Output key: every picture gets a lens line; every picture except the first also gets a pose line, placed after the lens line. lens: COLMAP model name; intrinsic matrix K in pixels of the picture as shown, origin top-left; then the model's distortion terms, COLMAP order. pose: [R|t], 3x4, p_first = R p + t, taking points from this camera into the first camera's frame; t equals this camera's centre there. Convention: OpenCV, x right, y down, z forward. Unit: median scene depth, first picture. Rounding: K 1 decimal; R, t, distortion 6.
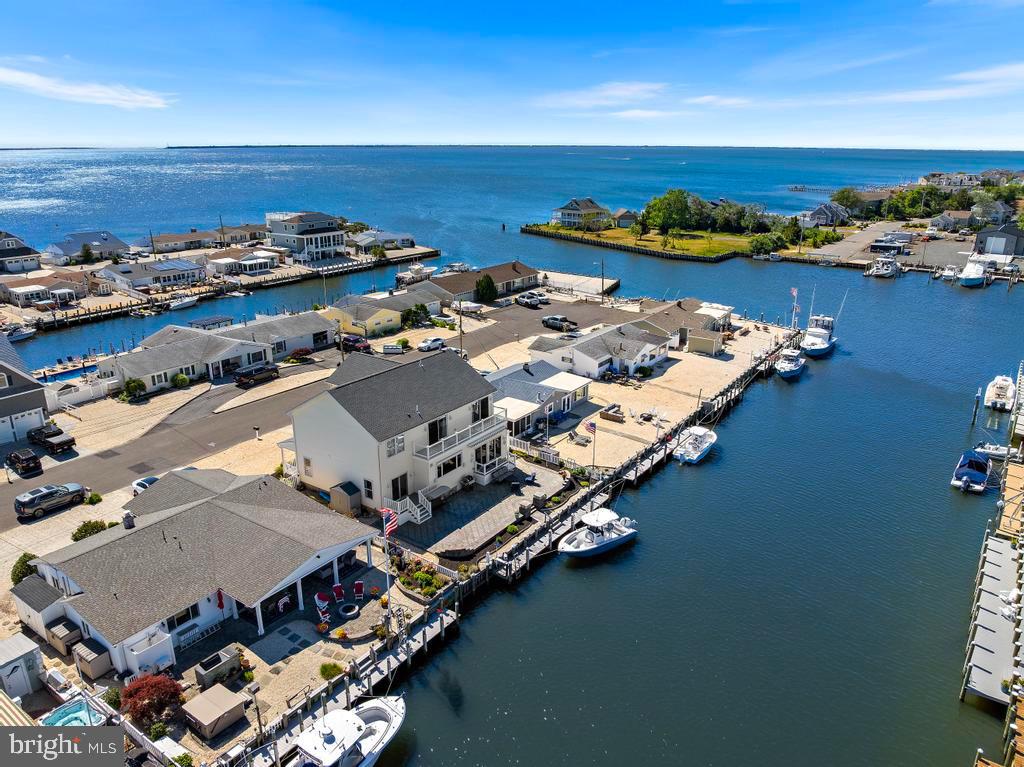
lens RADIAL K [[727.6, 0, 512.0], [0, 727.6, 383.5], [0, 0, 1]] dist [-0.039724, -0.003520]
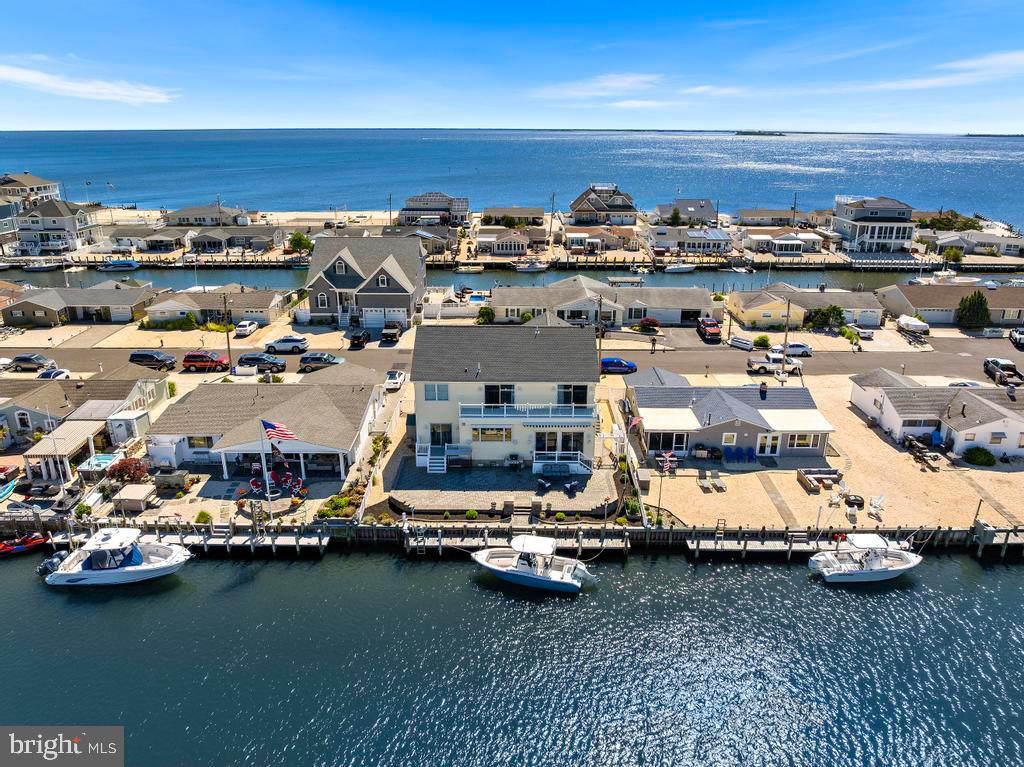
lens RADIAL K [[727.6, 0, 512.0], [0, 727.6, 383.5], [0, 0, 1]] dist [-0.039724, -0.003520]
pose [[0.571525, 0.272744, -0.773931, 0.552735], [-0.259144, 0.954871, 0.145139, -0.082478], [0.778590, 0.117609, 0.616413, 0.359824]]
